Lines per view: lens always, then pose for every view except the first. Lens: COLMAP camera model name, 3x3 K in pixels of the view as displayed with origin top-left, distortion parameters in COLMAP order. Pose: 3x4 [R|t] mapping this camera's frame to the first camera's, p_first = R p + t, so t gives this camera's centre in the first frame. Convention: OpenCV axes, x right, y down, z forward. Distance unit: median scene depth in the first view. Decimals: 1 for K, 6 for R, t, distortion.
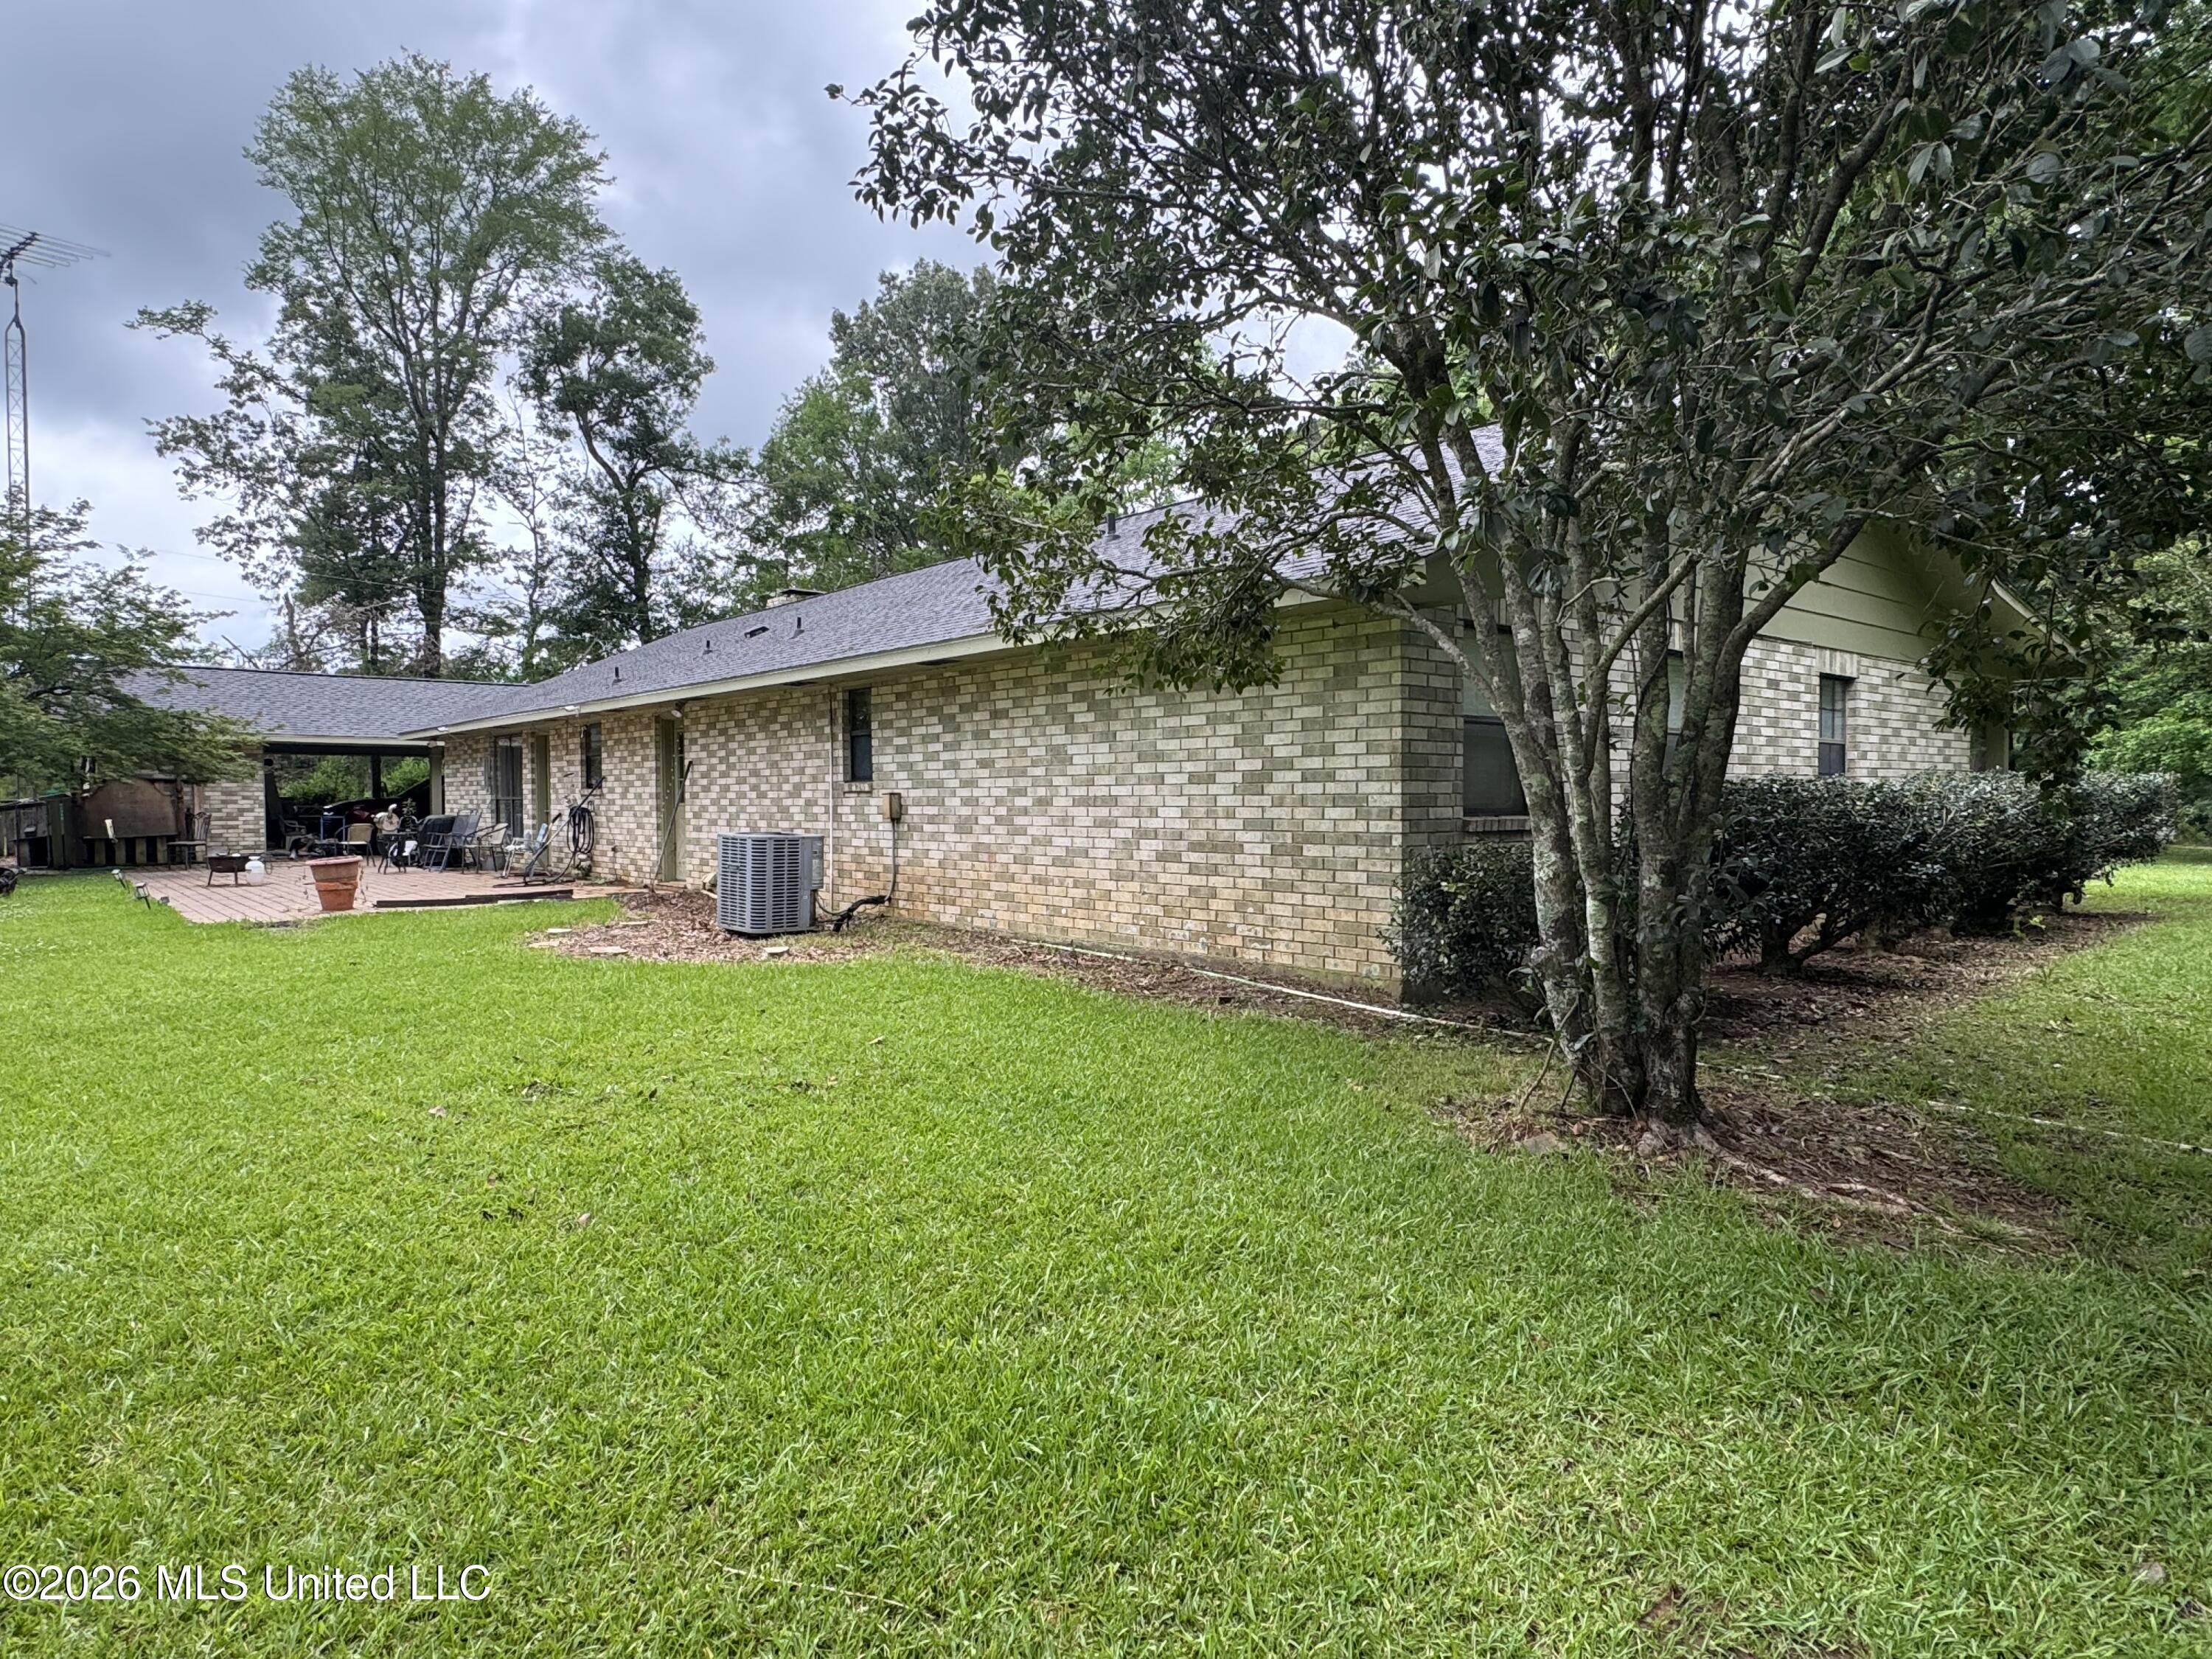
lens RADIAL K [[1298.1, 0, 1106.9], [0, 1298.1, 835.8], [0, 0, 1]] dist [-0.003345, 0.000192]
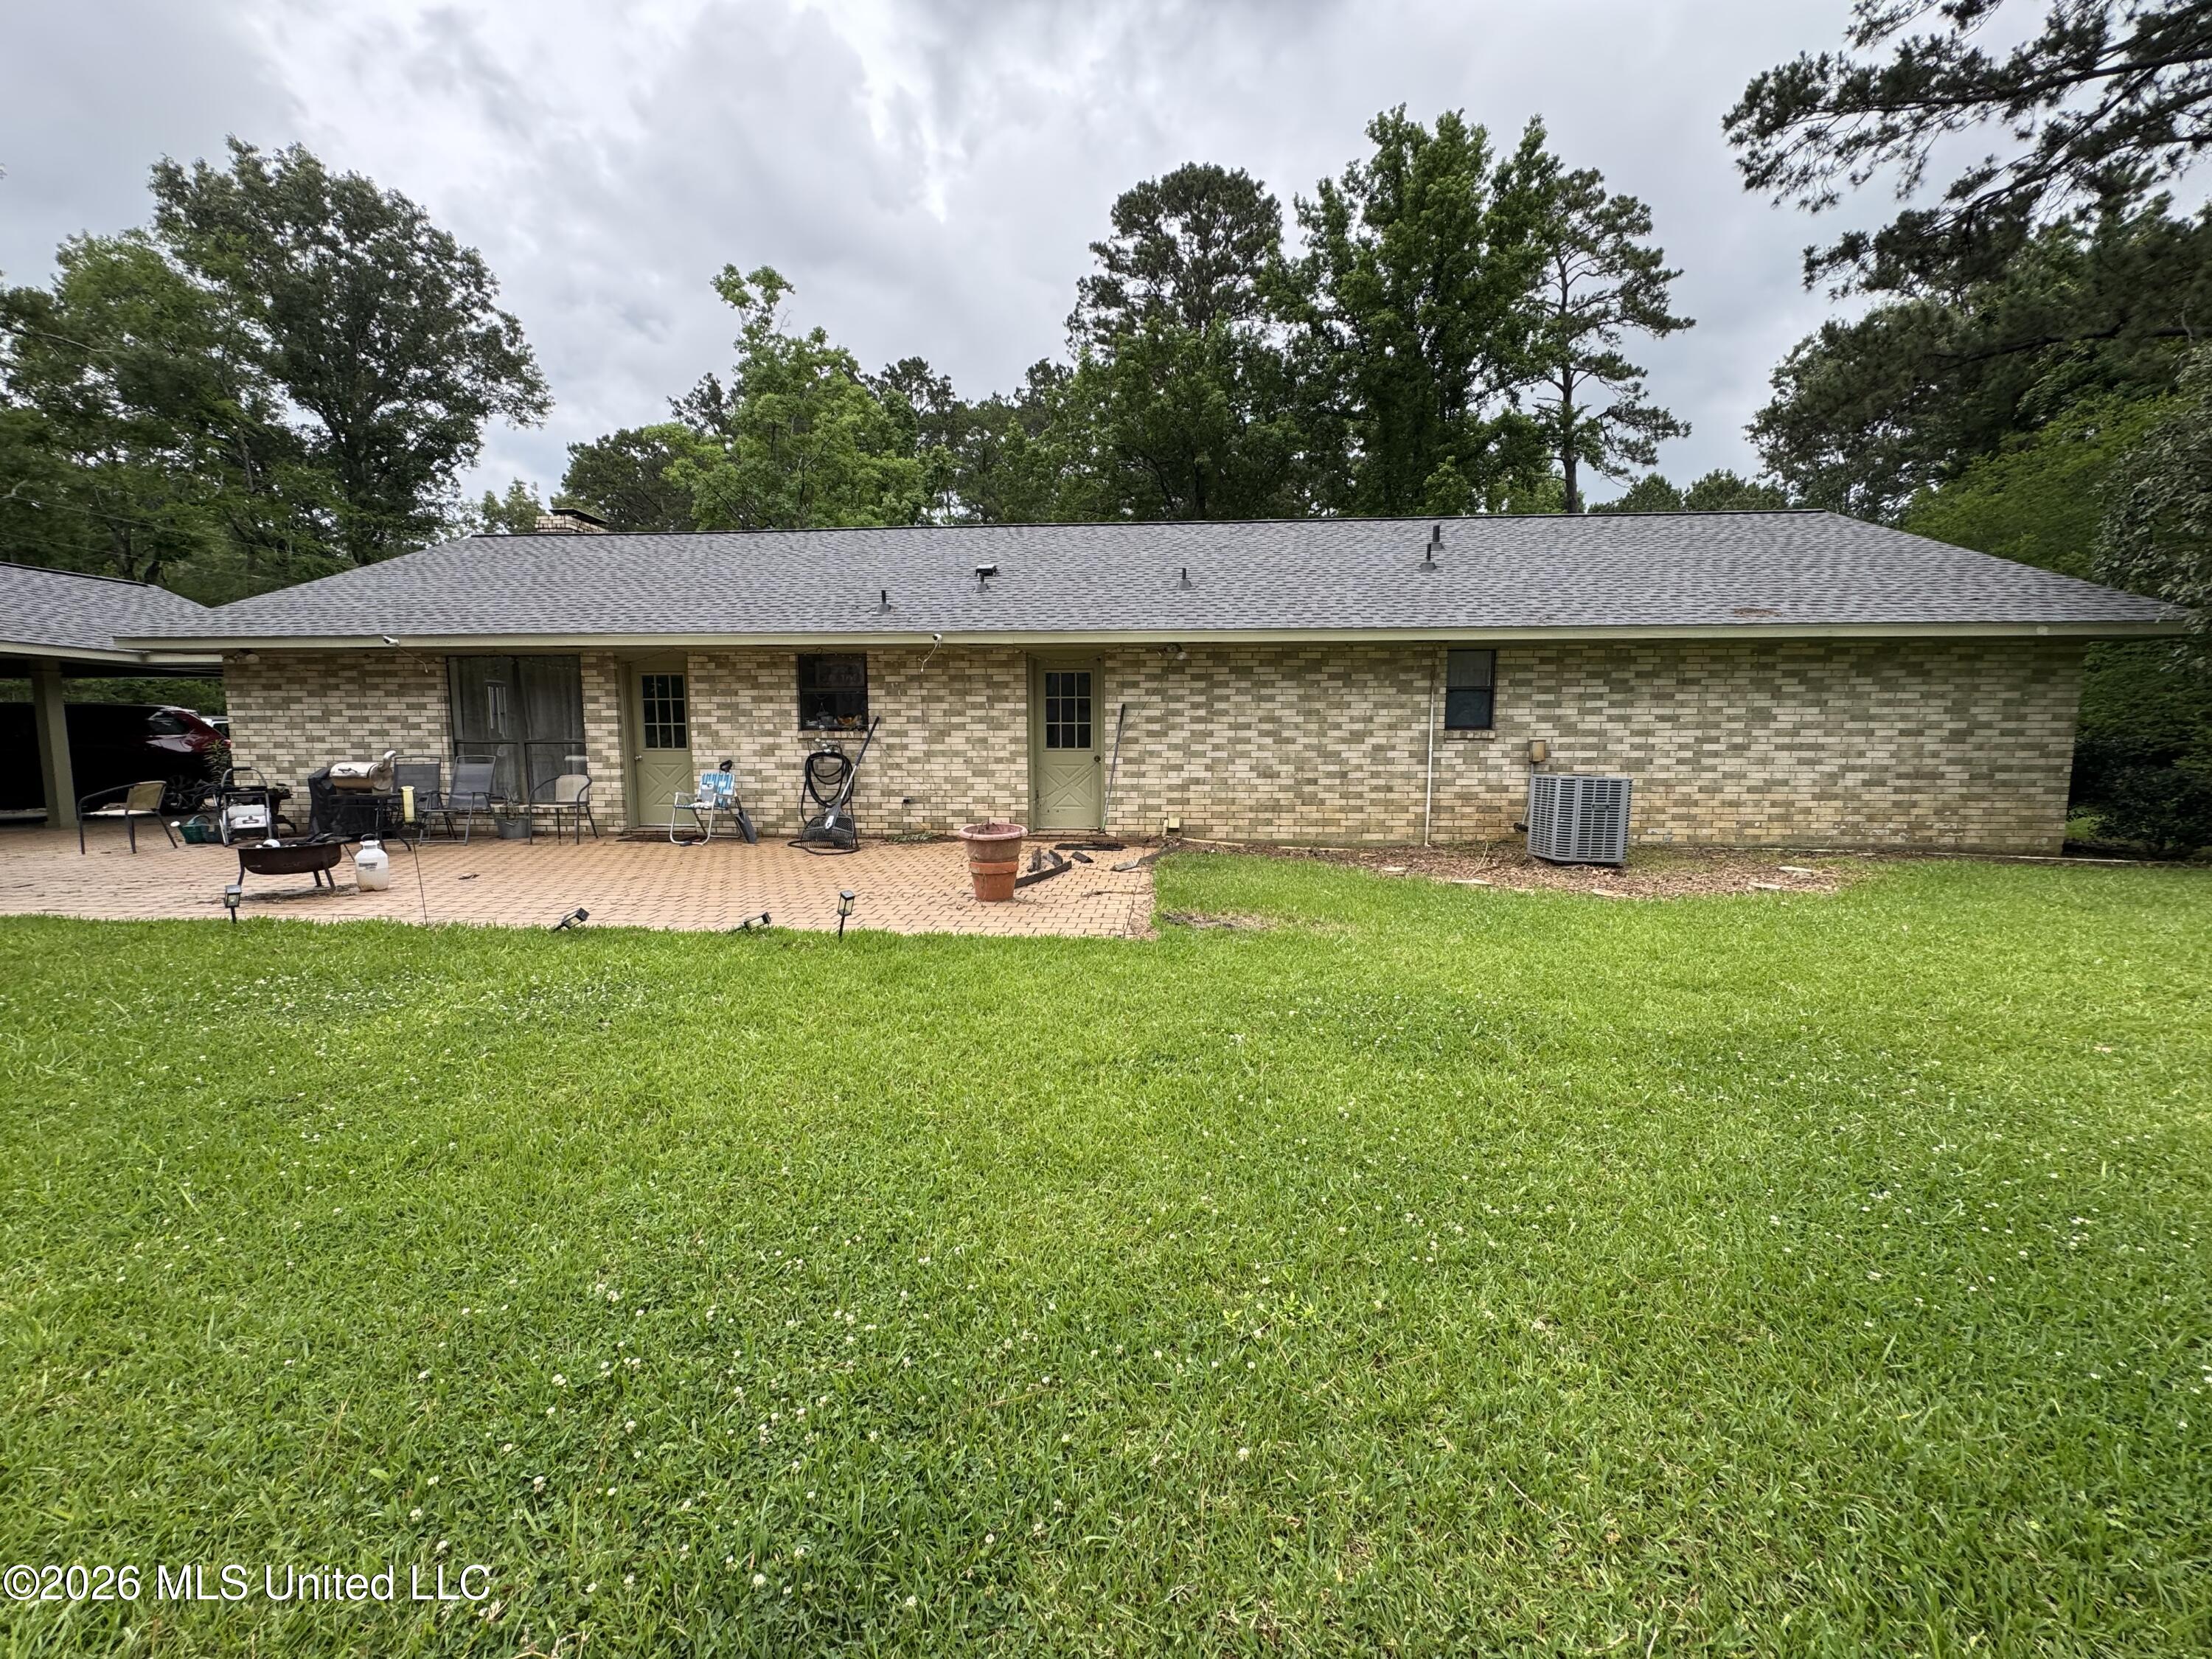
lens RADIAL K [[877.2, 0, 1105.9], [0, 877.2, 833.7], [0, 0, 1]] dist [-0.002161, 0.000144]
pose [[0.702734, -0.072487, 0.707750, -0.625908], [0.017502, 0.996256, 0.084657, -0.013178], [-0.711237, -0.047104, 0.701372, 0.425612]]
